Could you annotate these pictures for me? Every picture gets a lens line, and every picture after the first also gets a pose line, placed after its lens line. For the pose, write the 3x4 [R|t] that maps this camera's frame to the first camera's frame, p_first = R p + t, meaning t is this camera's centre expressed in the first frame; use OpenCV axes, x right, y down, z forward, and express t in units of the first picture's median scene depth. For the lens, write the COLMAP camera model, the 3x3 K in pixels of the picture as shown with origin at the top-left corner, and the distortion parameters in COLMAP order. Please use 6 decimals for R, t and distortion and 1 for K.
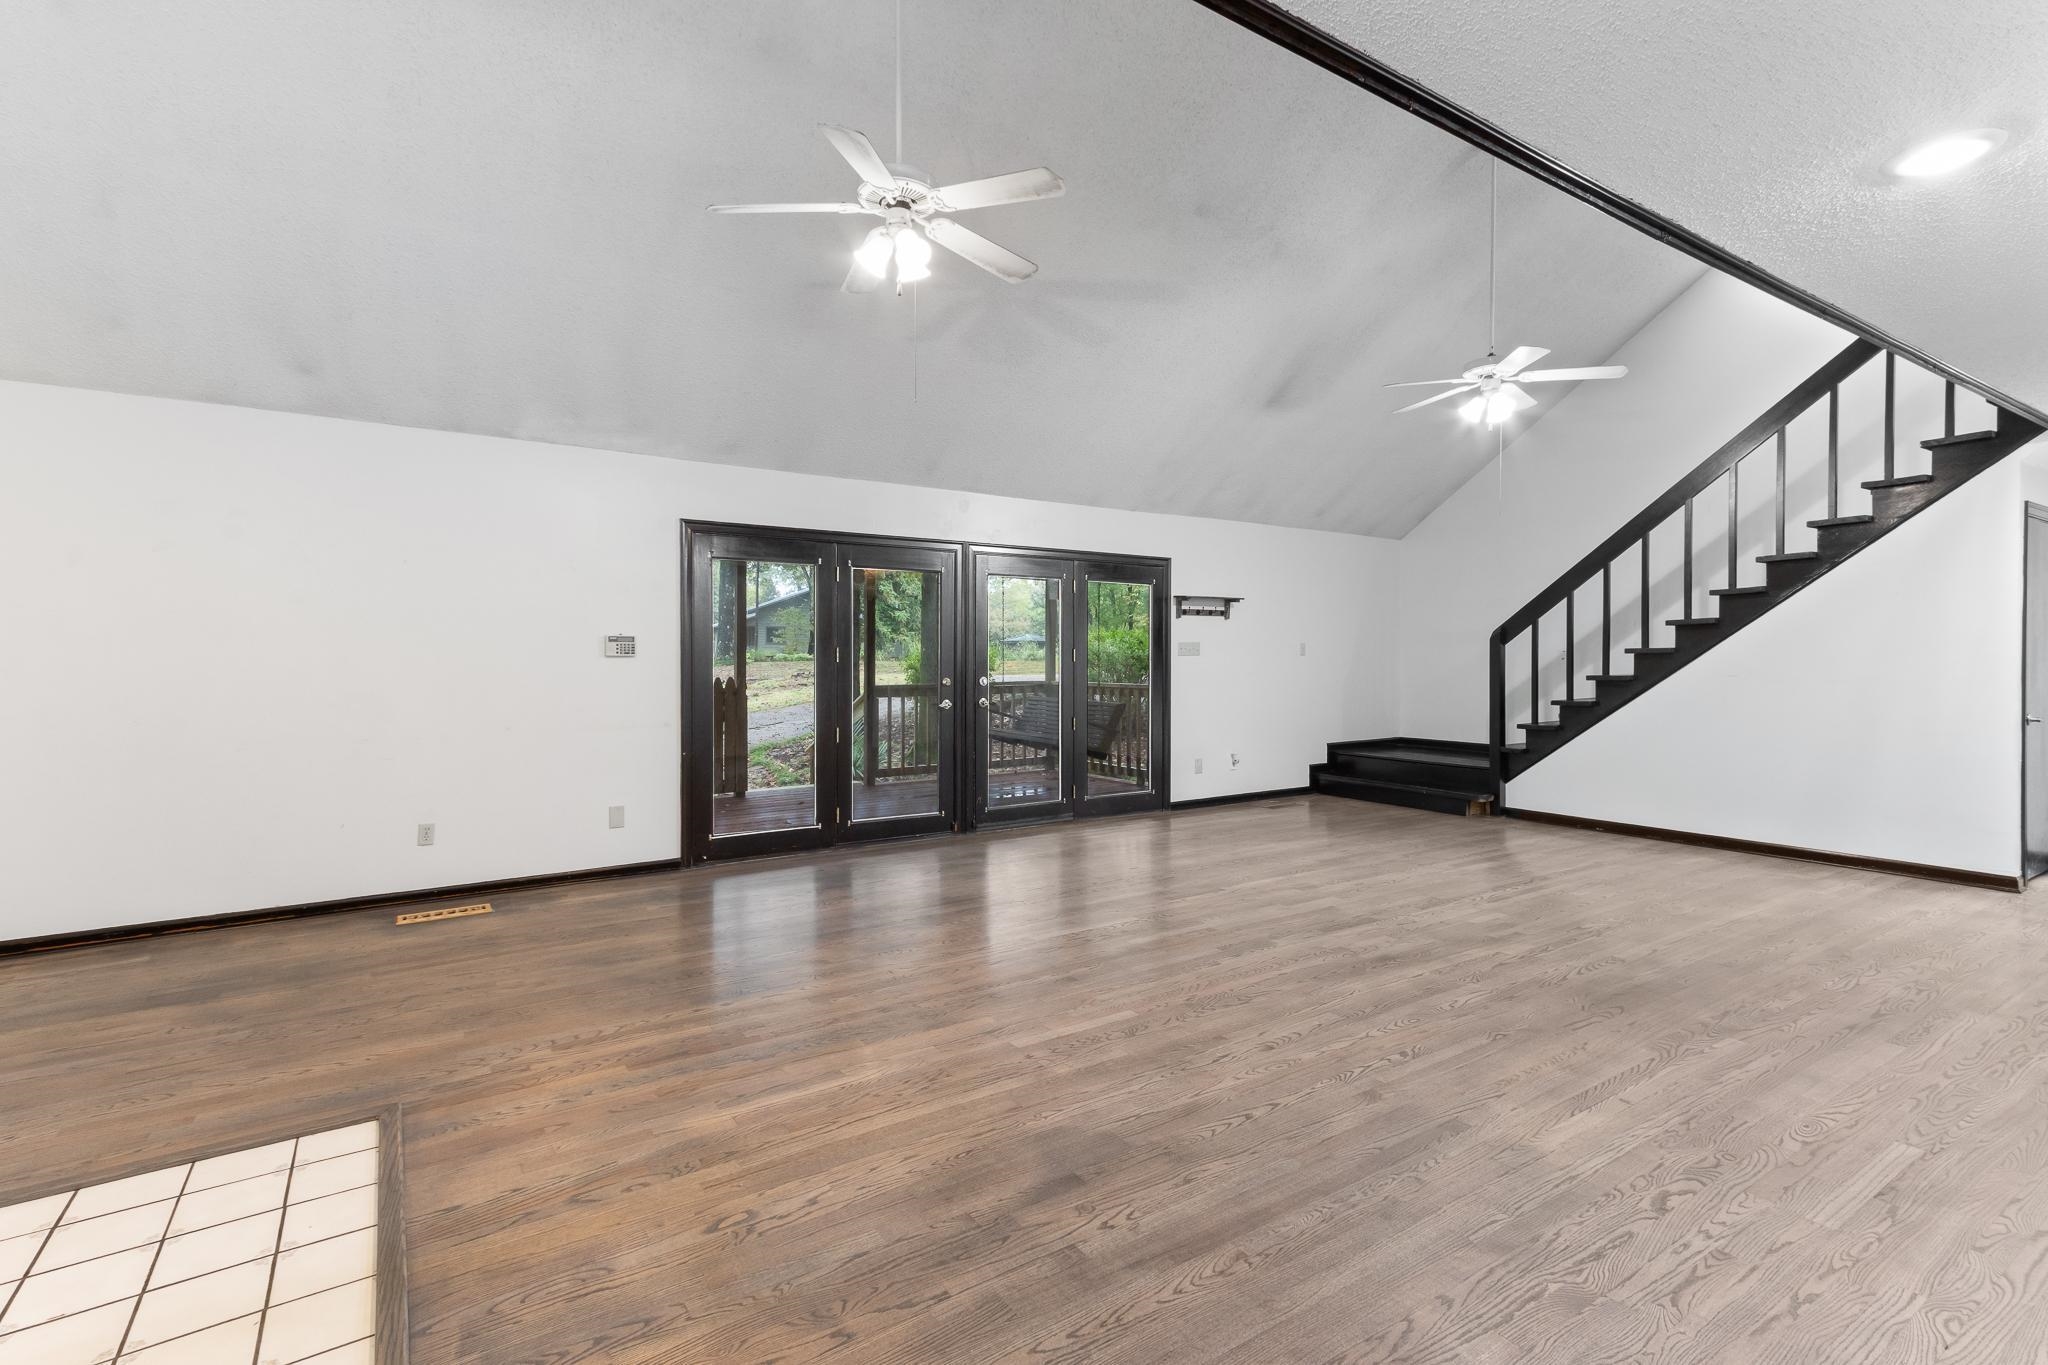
lens RADIAL K [[951.1, 0, 1006.6], [0, 951.1, 672.7], [0, 0, 1]] dist [0.027987, -0.001545]
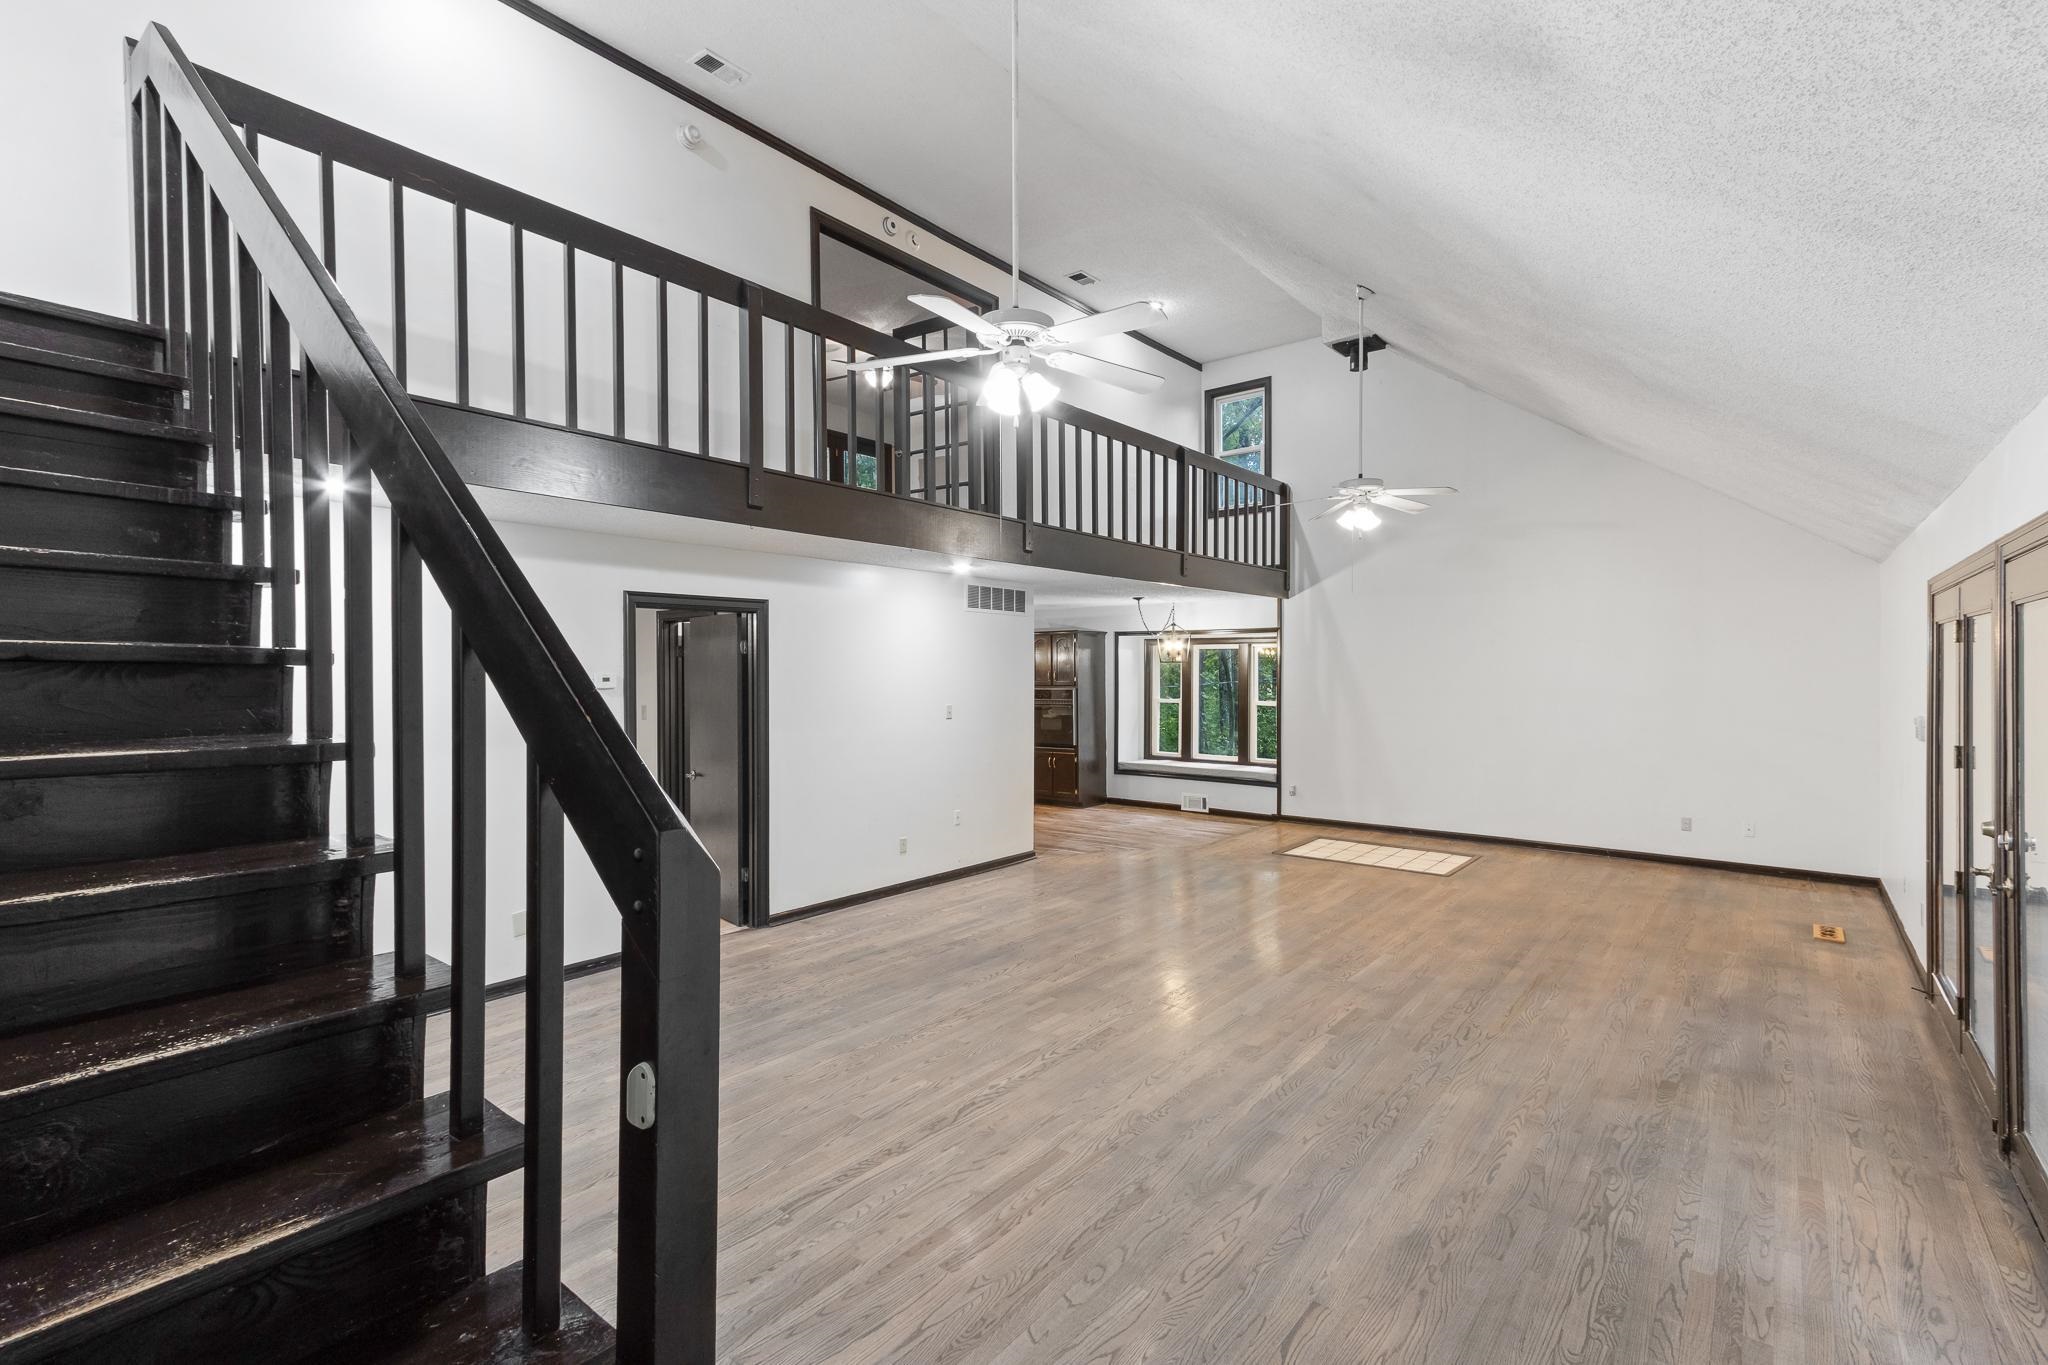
lens RADIAL K [[951.1, 0, 1033.2], [0, 951.1, 683.4], [0, 0, 1]] dist [0.027987, -0.001545]
pose [[-0.945841, 0.006406, -0.324567, 0.998770], [-0.004094, 0.999490, 0.031657, -0.140356], [0.324604, 0.031271, -0.945333, 2.290964]]
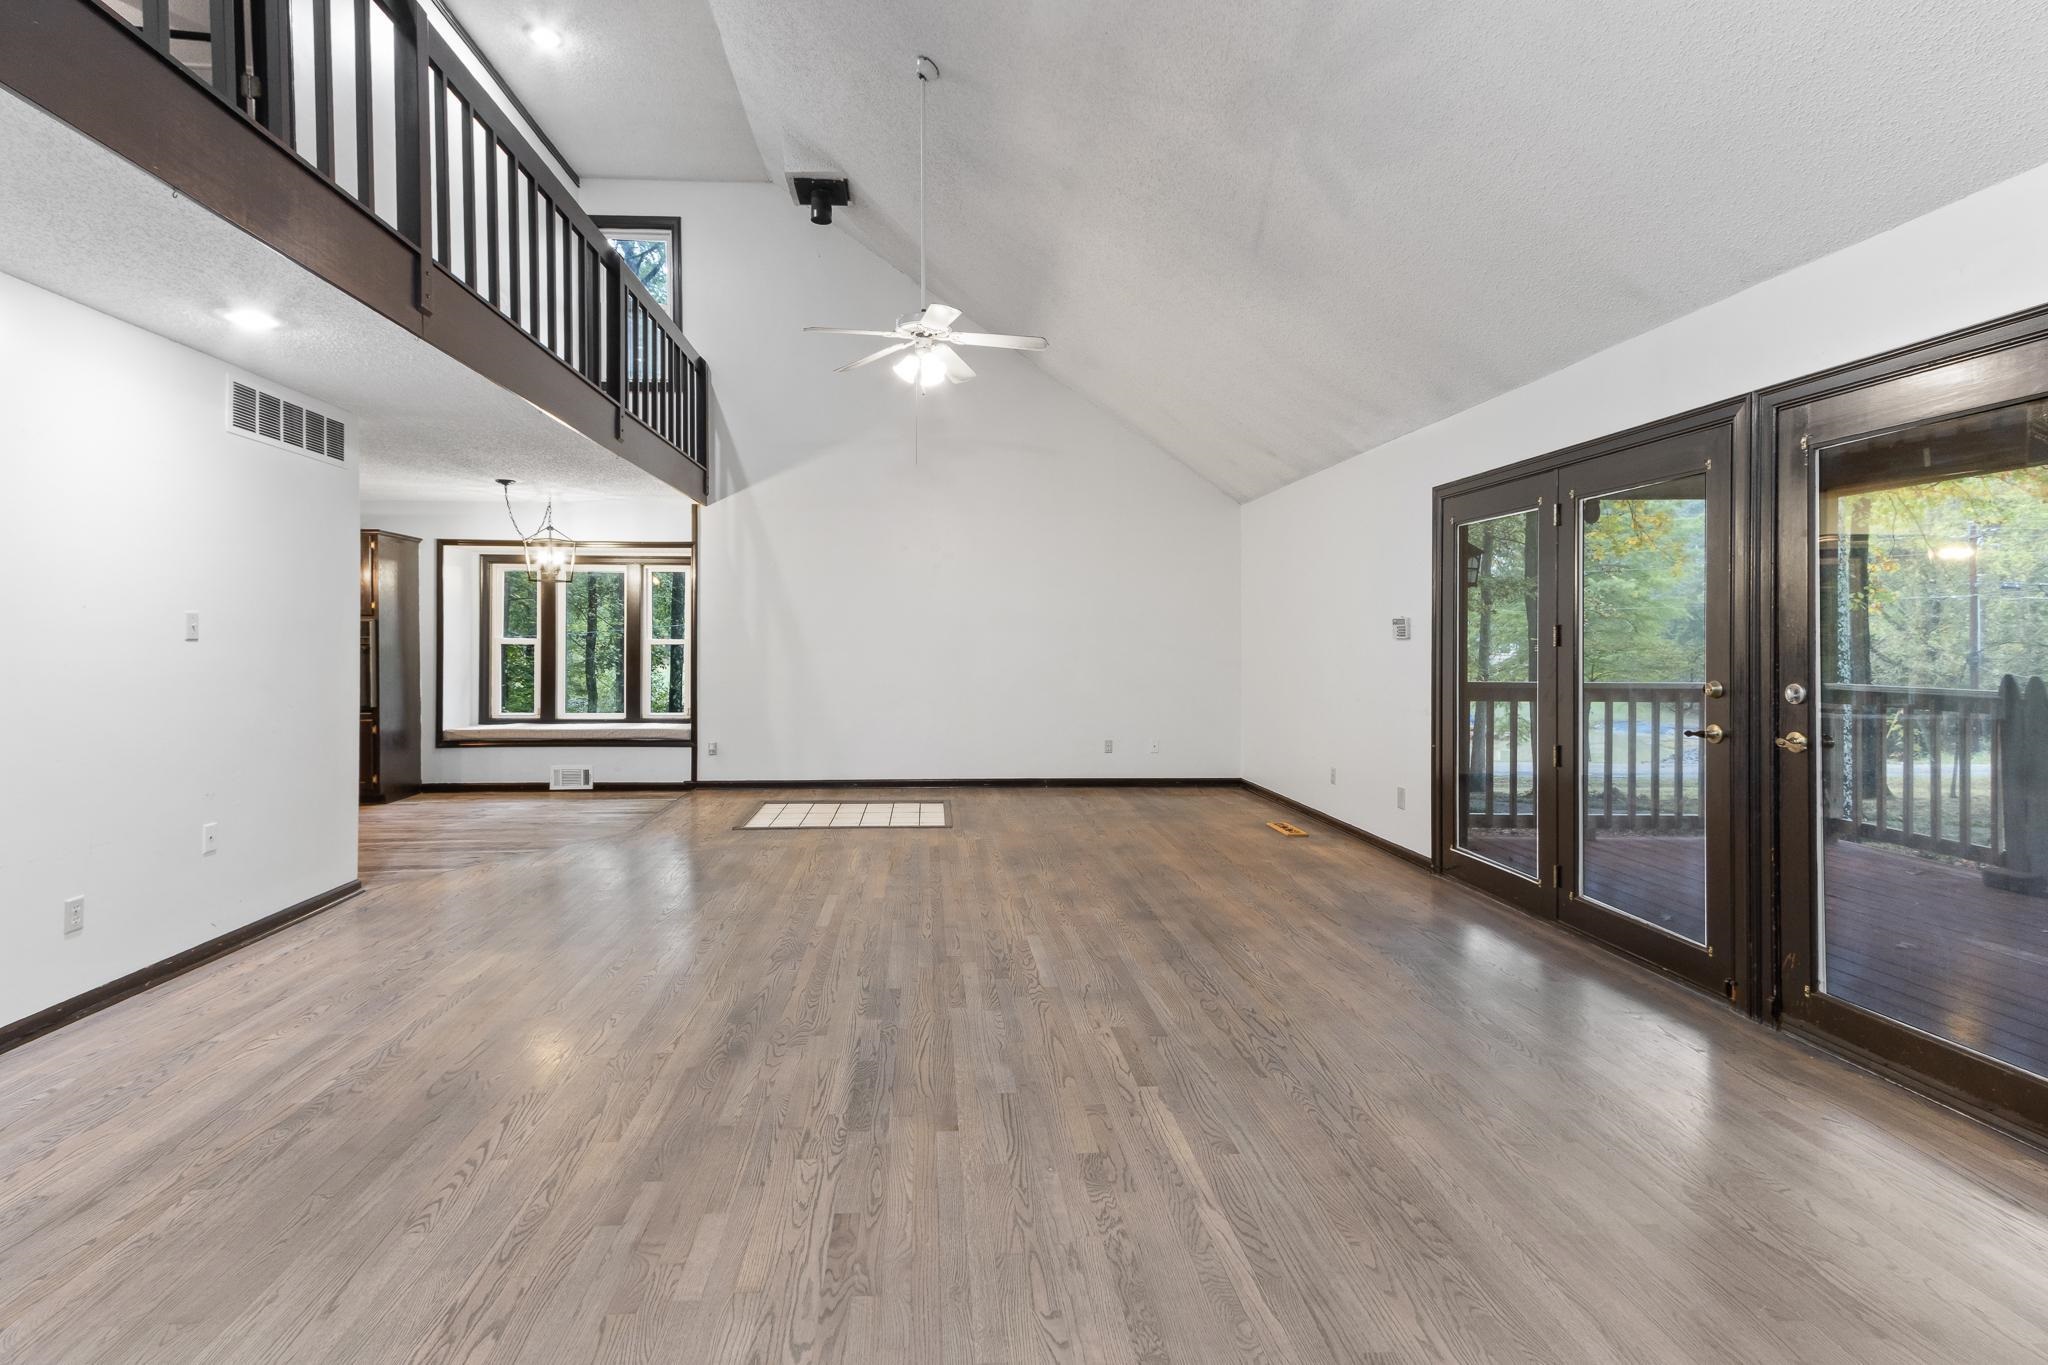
lens RADIAL K [[951.1, 0, 980.8], [0, 951.1, 645.3], [0, 0, 1]] dist [0.027987, -0.001545]
pose [[-0.502446, 0.006395, -0.864585, 0.976601], [-0.012720, 0.999810, 0.014788, -0.027750], [0.864515, 0.018428, -0.502269, 1.591858]]
